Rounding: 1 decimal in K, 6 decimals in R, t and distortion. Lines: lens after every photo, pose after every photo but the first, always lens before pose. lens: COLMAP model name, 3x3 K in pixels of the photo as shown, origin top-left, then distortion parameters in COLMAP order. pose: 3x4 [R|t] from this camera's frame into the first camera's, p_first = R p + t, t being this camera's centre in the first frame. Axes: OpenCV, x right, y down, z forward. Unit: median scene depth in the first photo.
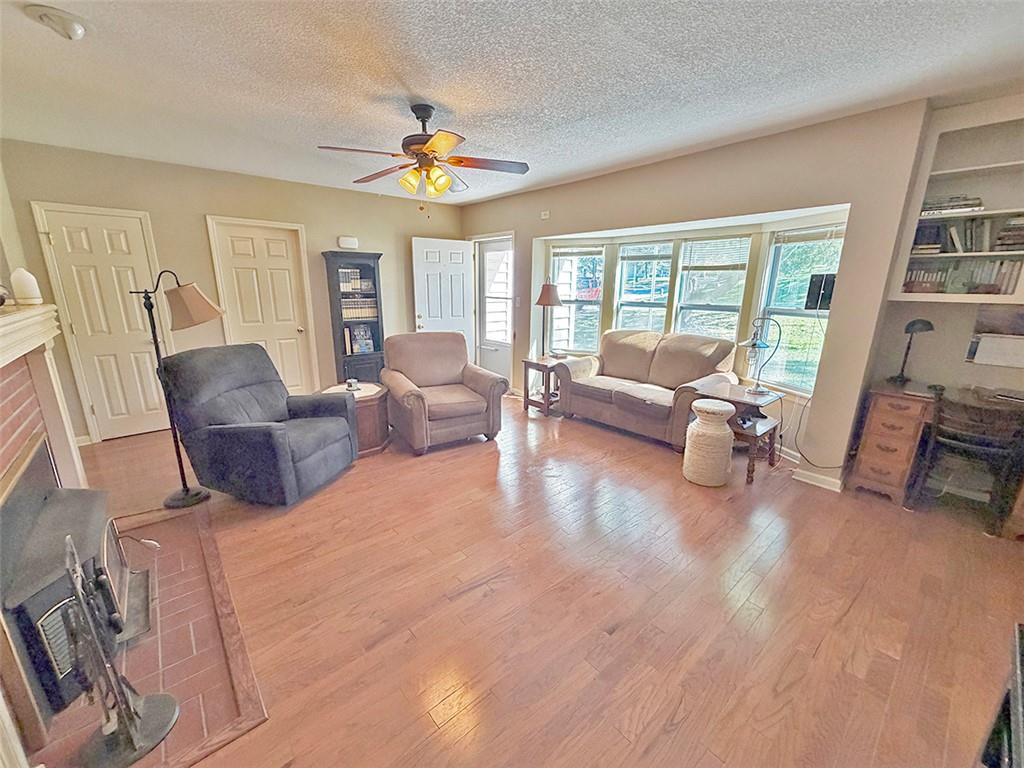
lens RADIAL K [[407.9, 0, 508.3], [0, 407.9, 385.3], [0, 0, 1]] dist [-0.000264, -0.000069]
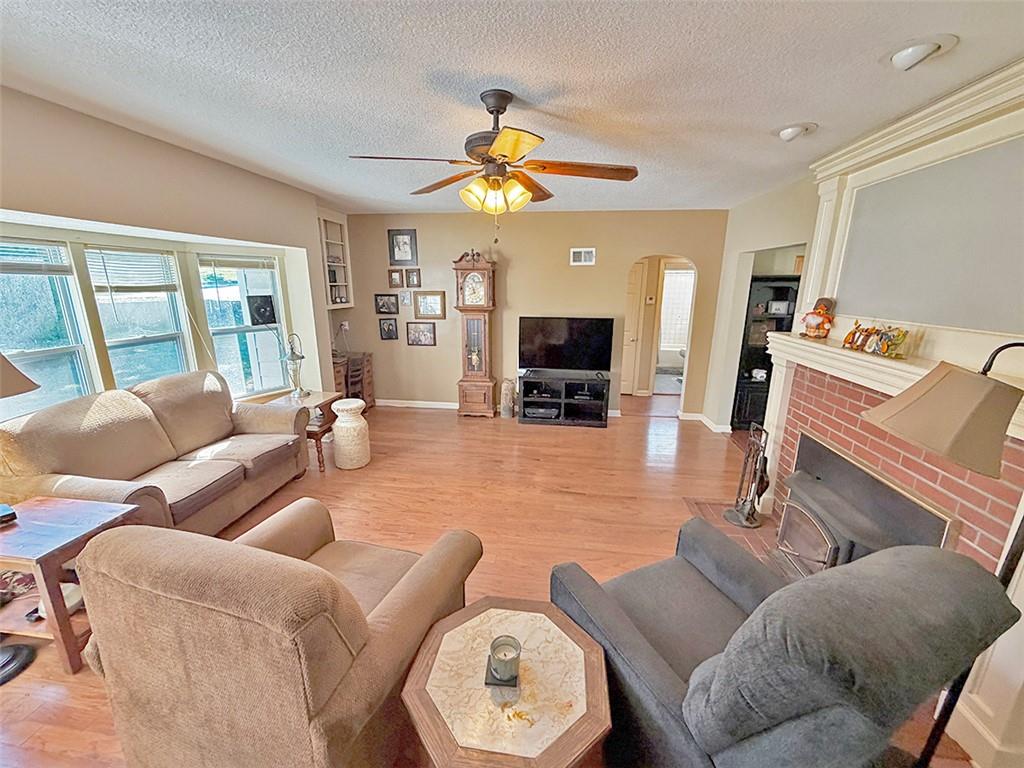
lens RADIAL K [[407.9, 0, 508.3], [0, 407.9, 385.3], [0, 0, 1]] dist [-0.000264, -0.000069]
pose [[-0.664110, -0.190546, 0.722946, -0.719807], [0.172398, 0.901888, 0.396077, -0.416772], [-0.727487, 0.387673, -0.566103, 1.352479]]
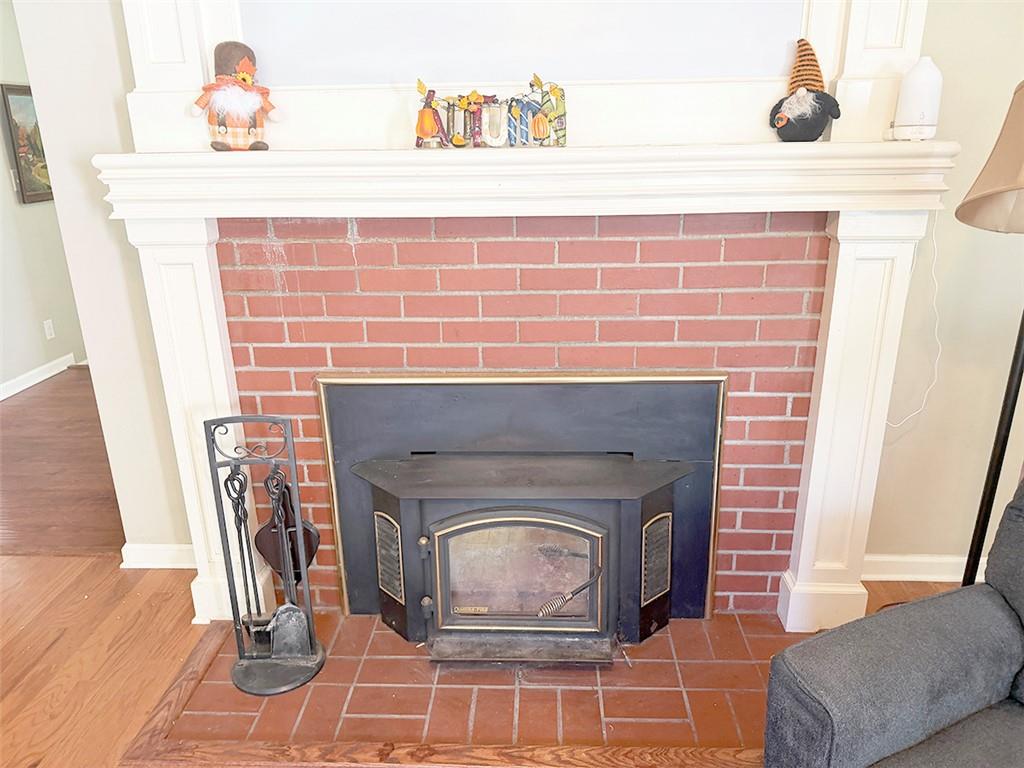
lens RADIAL K [[711.1, 0, 508.0], [0, 711.1, 382.0], [0, 0, 1]] dist [0.101305, -0.152930]
pose [[-0.686119, 0.232298, -0.689404, -0.172439], [-0.166662, 0.872254, 0.459779, -0.182626], [0.708141, 0.430360, -0.559755, 0.889356]]
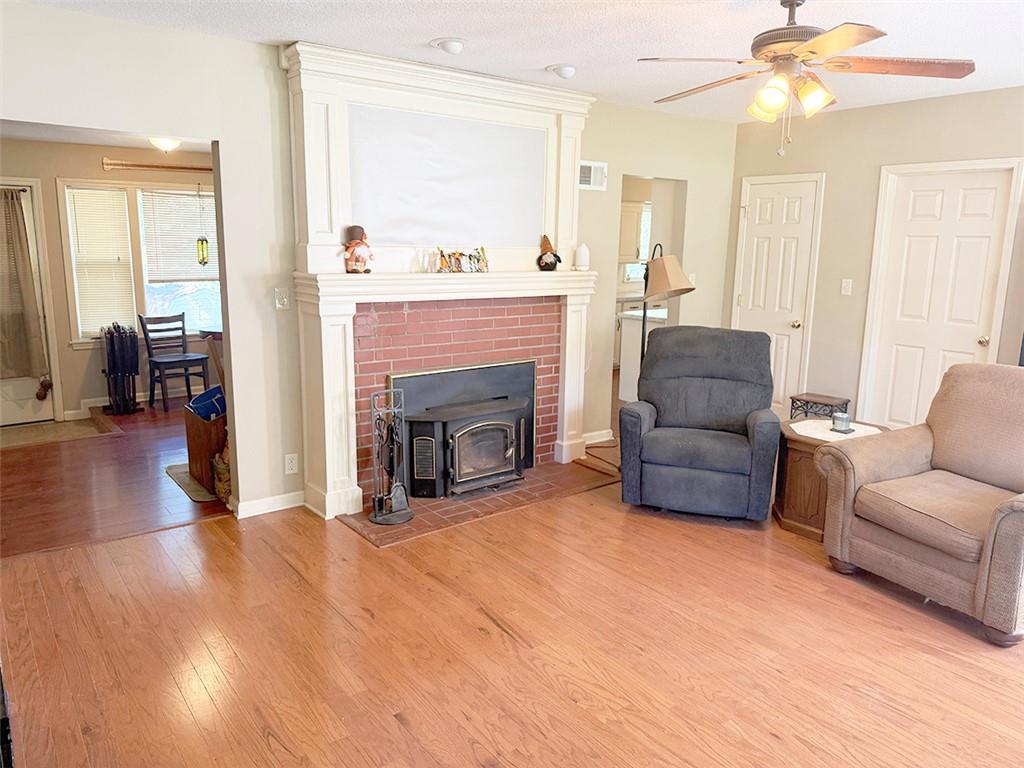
lens RADIAL K [[711.1, 0, 508.0], [0, 711.1, 382.0], [0, 0, 1]] dist [0.101305, -0.152930]
pose [[-0.059237, 0.182489, -0.981422, 0.859131], [-0.258036, 0.946936, 0.191651, -0.168254], [0.964318, 0.264595, -0.009005, 0.628970]]
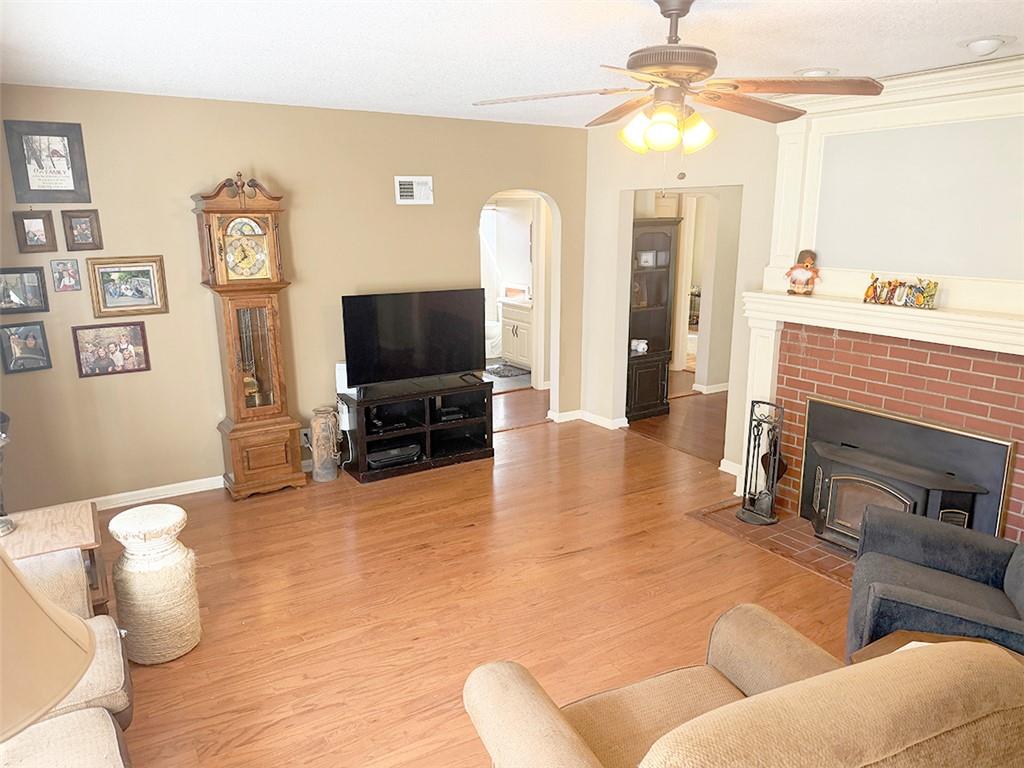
lens RADIAL K [[717.7, 0, 510.4], [0, 717.7, 388.2], [0, 0, 1]] dist [0.048893, -0.063917]
pose [[-0.988597, -0.035570, 0.146324, -0.130546], [0.036449, 0.886285, 0.461704, -0.560779], [-0.146108, 0.461773, -0.874882, 1.748216]]
